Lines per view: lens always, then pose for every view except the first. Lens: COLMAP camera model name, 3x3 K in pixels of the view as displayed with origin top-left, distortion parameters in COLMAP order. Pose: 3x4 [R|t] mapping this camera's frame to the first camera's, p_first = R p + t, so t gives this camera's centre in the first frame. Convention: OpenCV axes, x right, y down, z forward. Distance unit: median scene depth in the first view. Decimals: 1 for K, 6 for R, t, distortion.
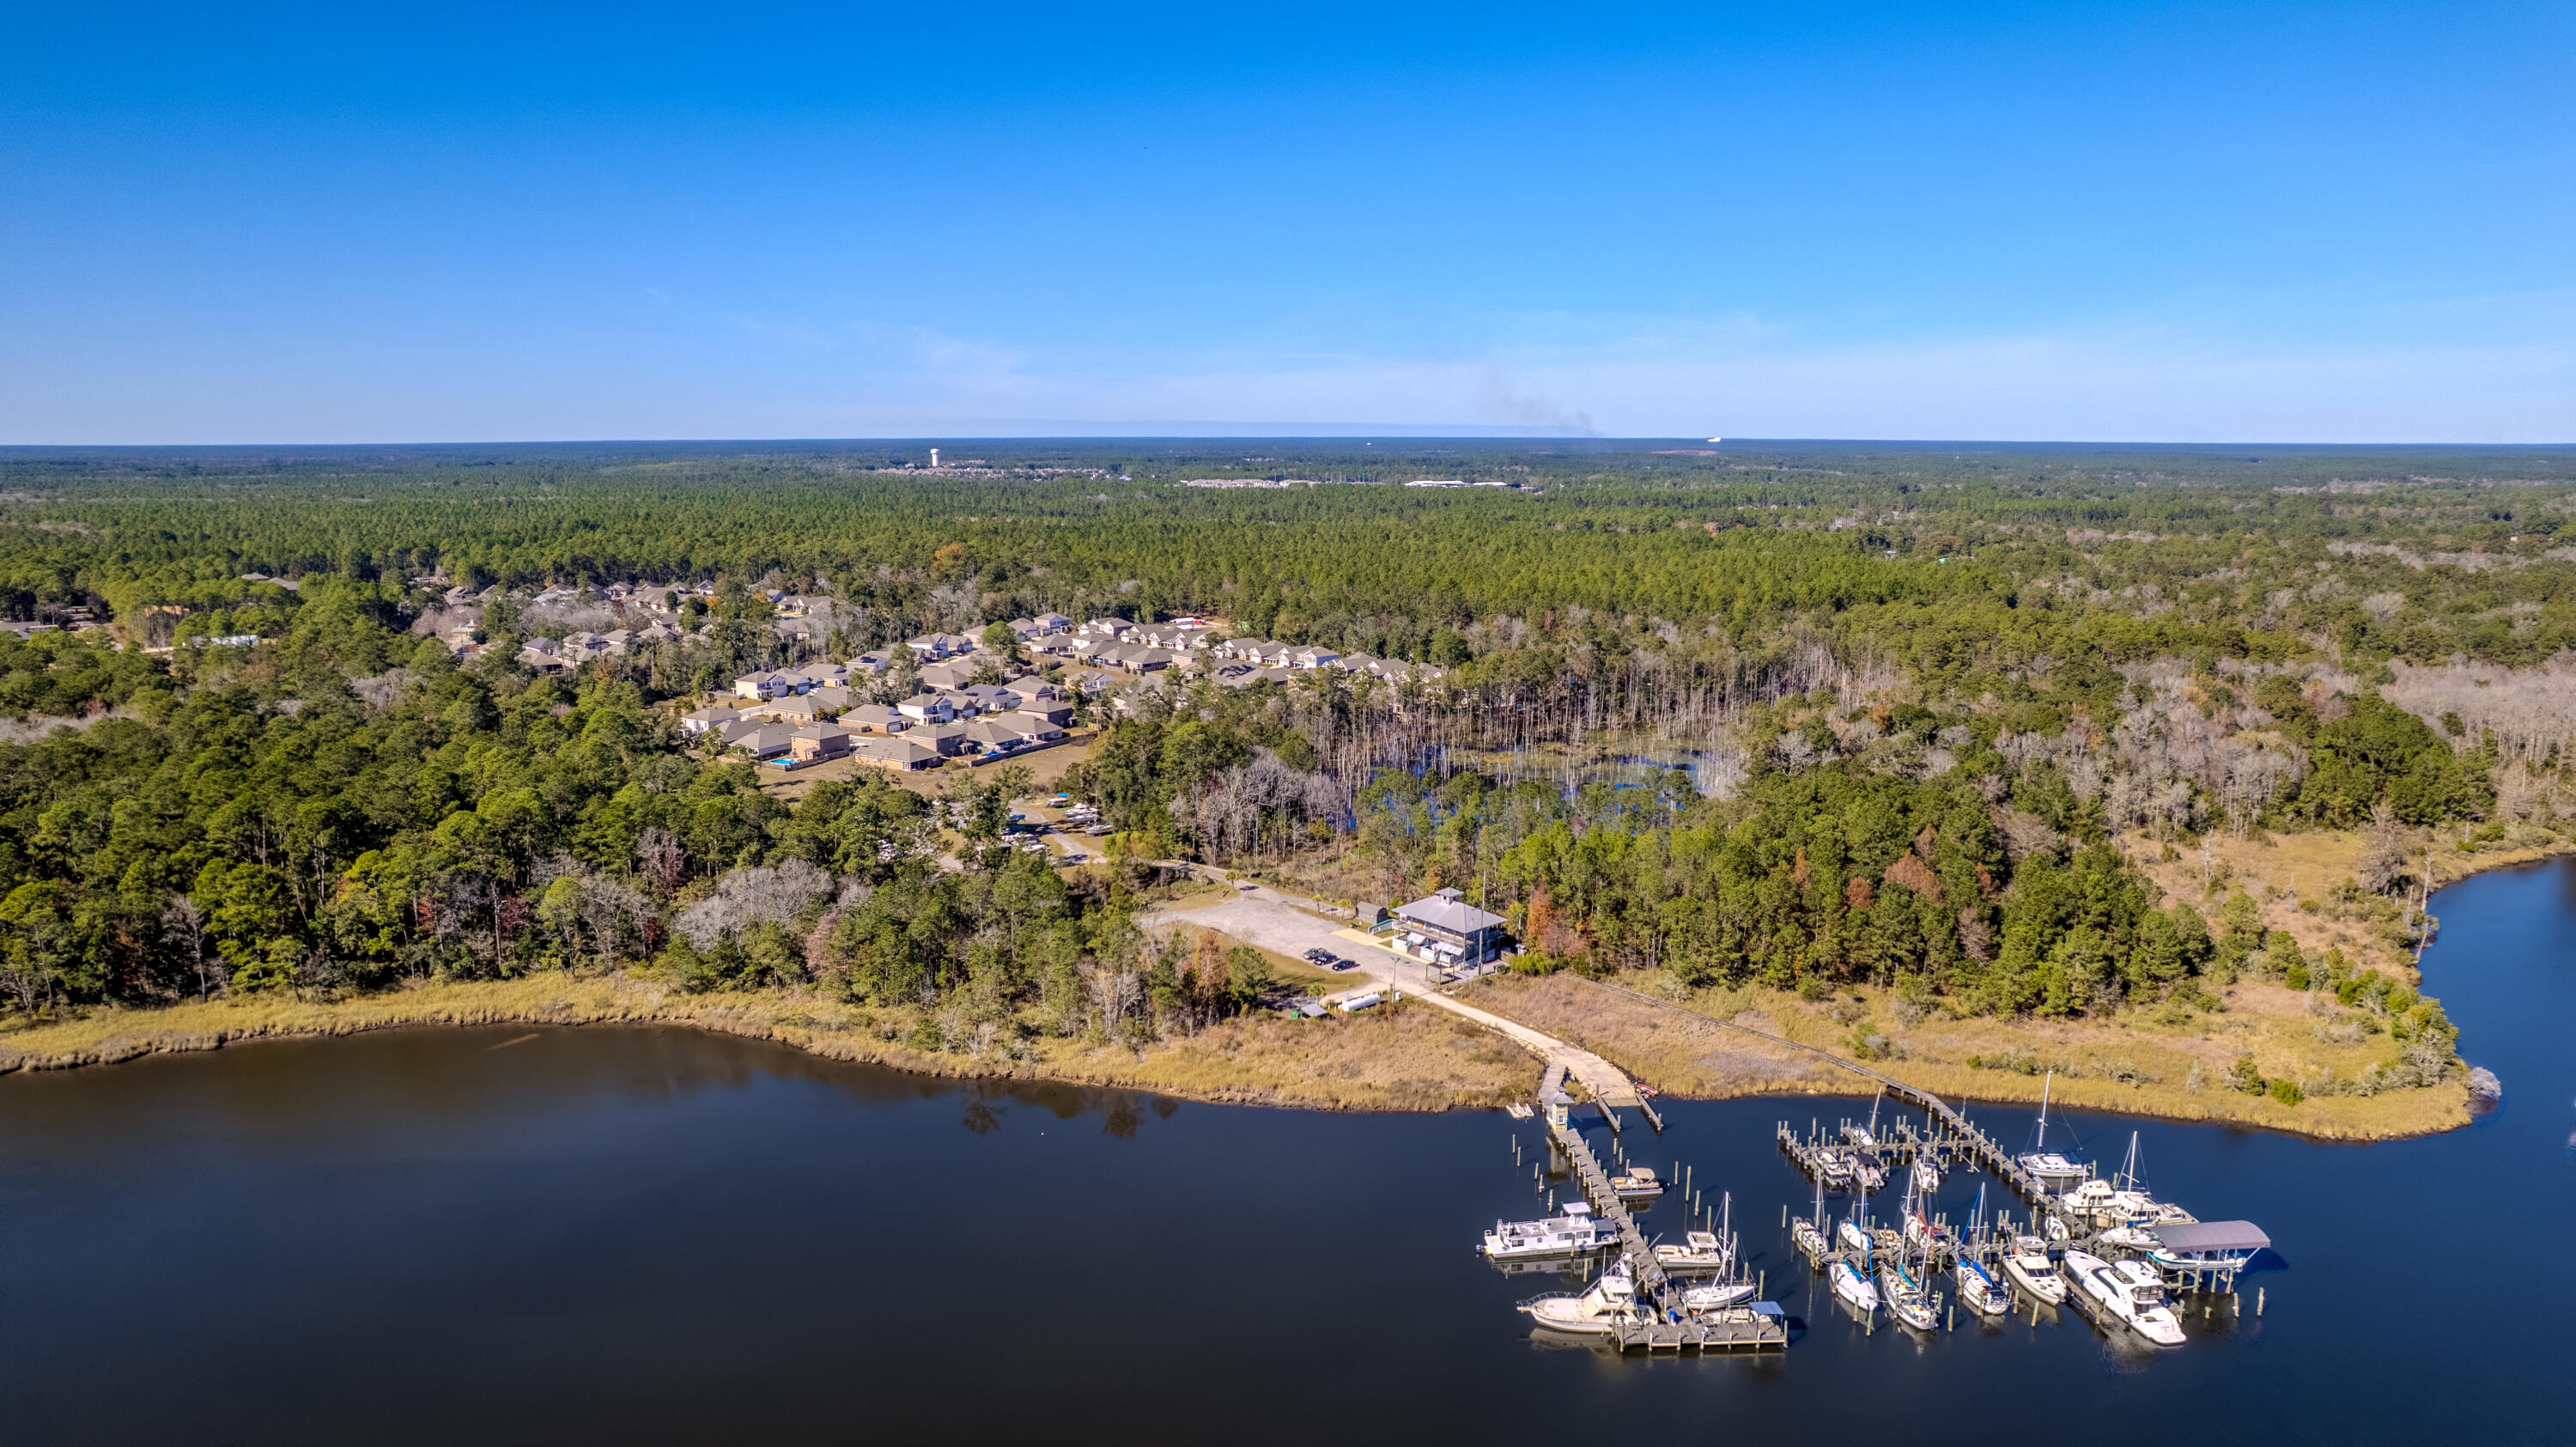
lens RADIAL K [[1647.3, 0, 1288.9], [0, 1647.3, 726.2], [0, 0, 1]] dist [-0.038269, 0.019722]
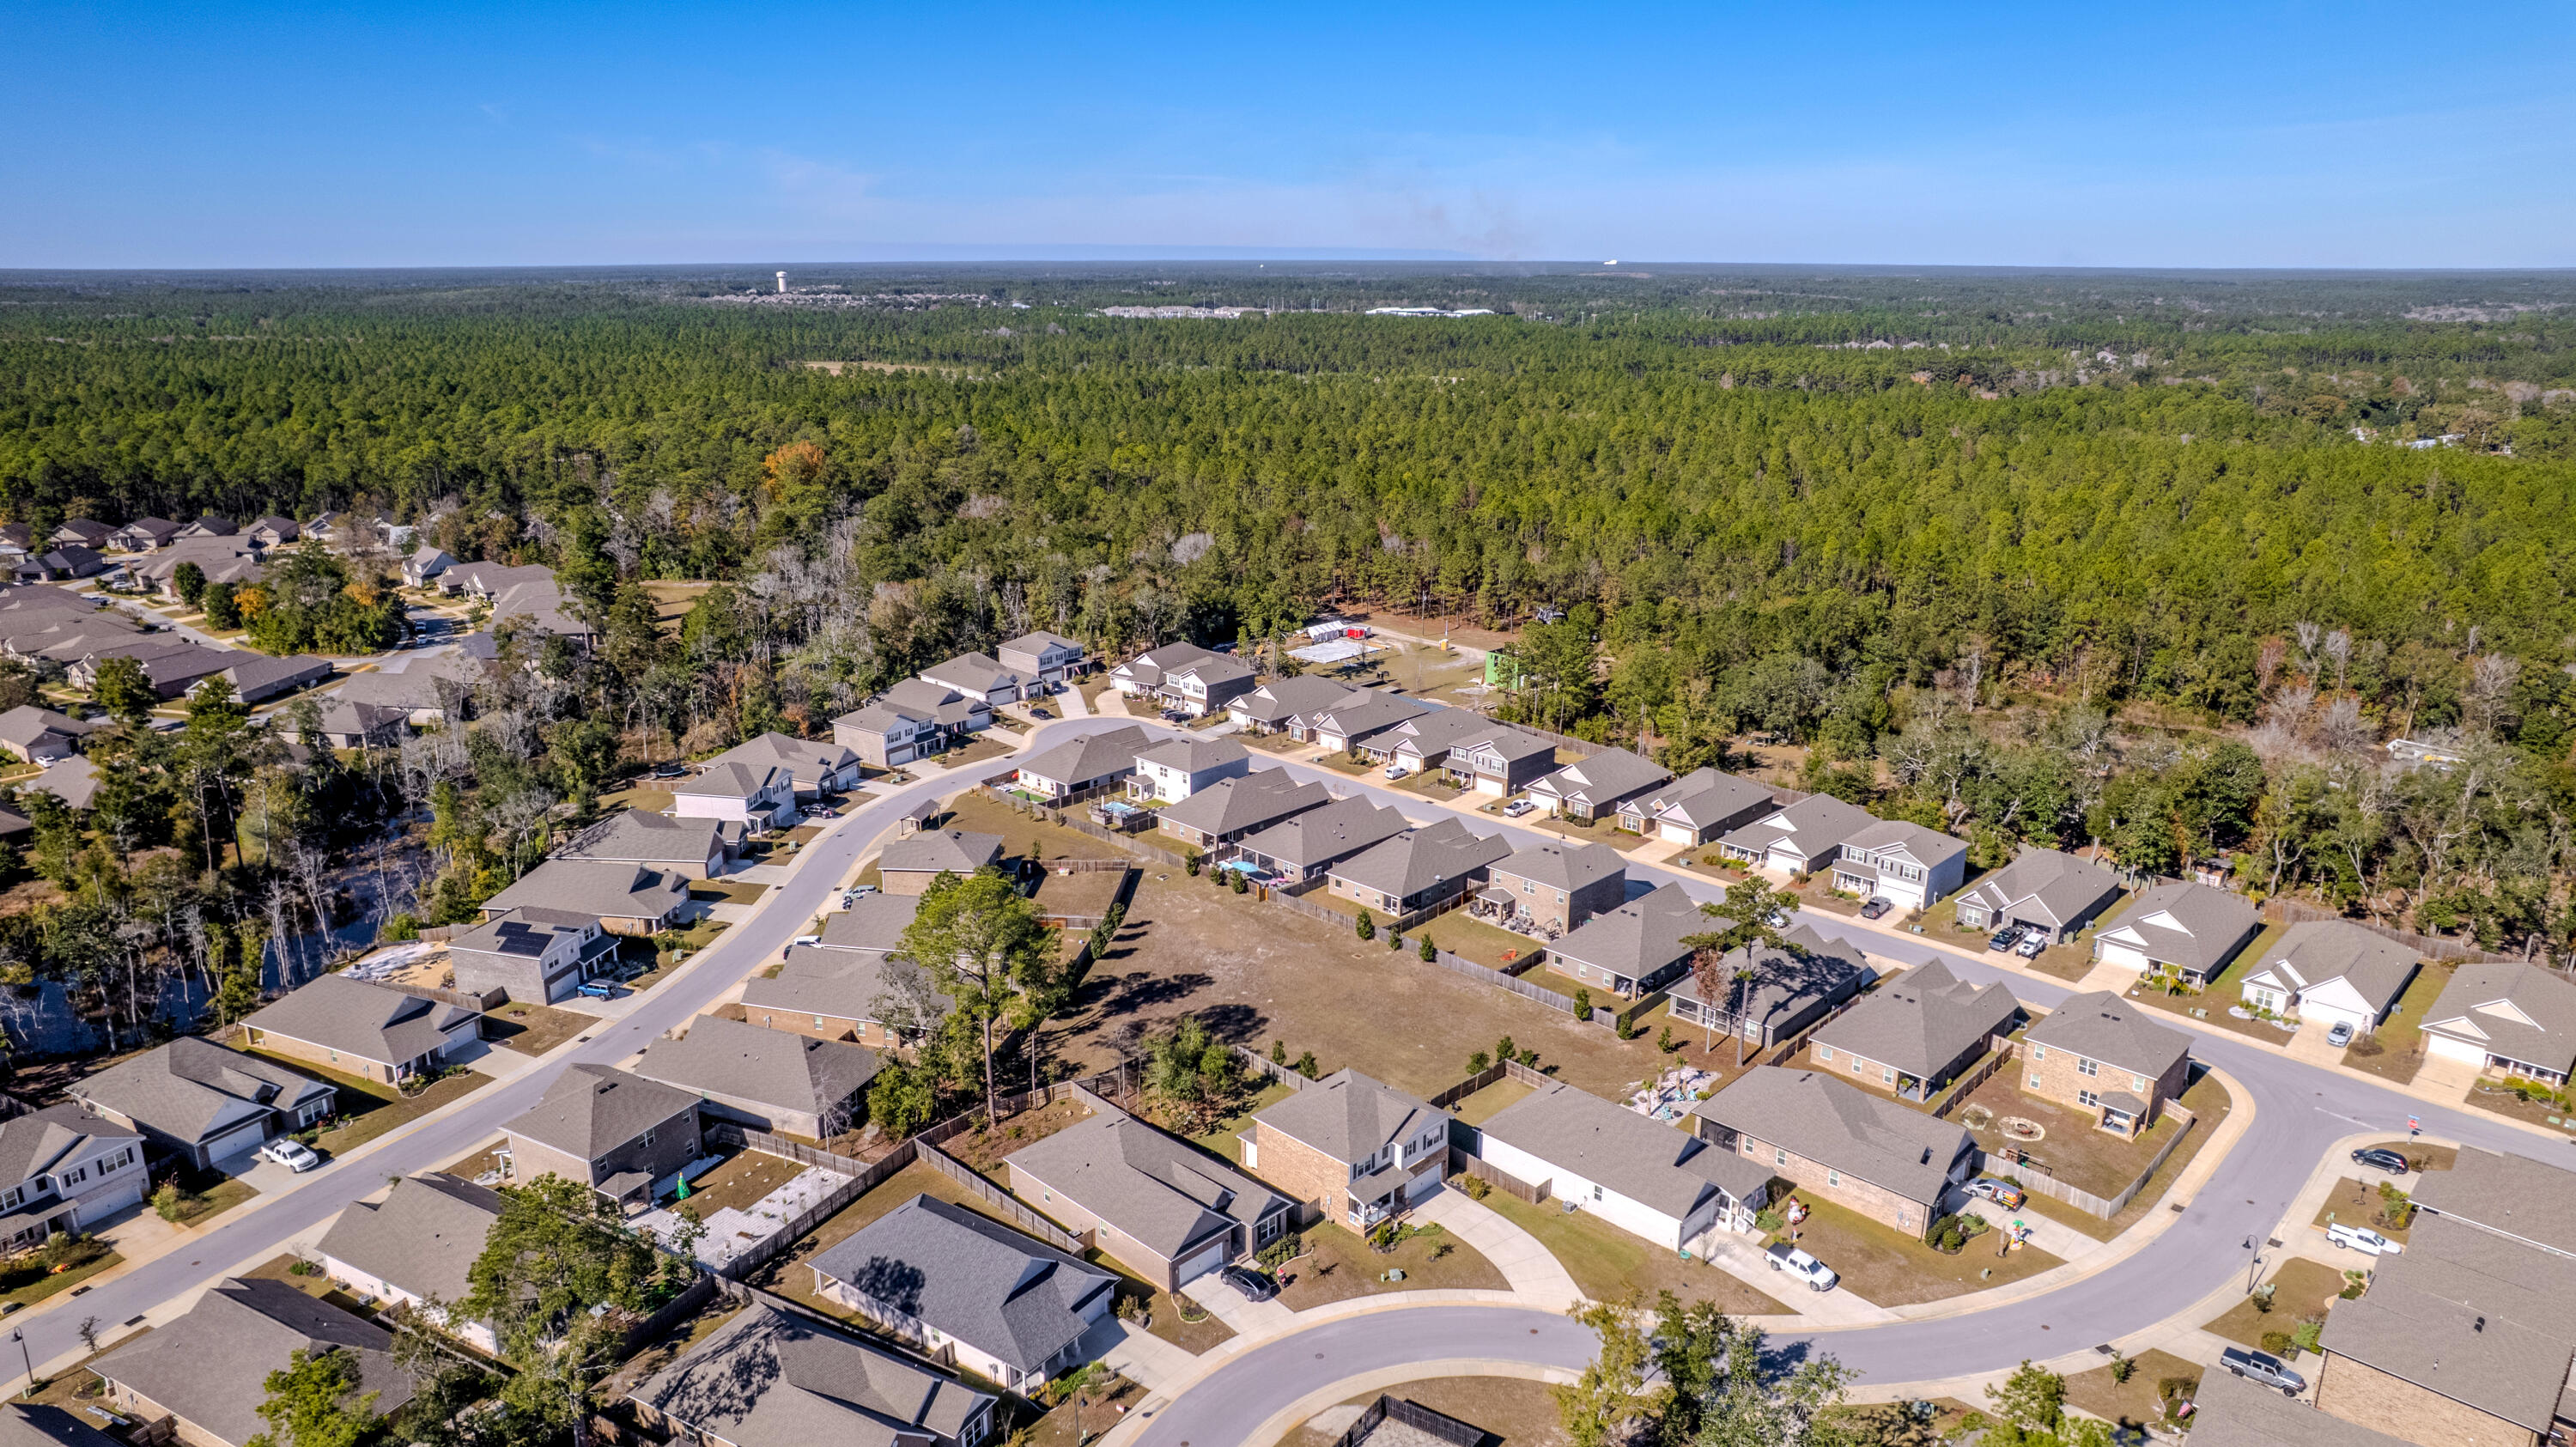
lens RADIAL K [[1647.3, 0, 1282.6], [0, 1647.3, 718.1], [0, 0, 1]] dist [-0.038269, 0.019722]
pose [[0.997151, -0.021383, 0.072335, -0.089032], [0.014261, 0.995125, 0.097581, -0.069278], [-0.074069, -0.096272, 0.992595, 0.450978]]
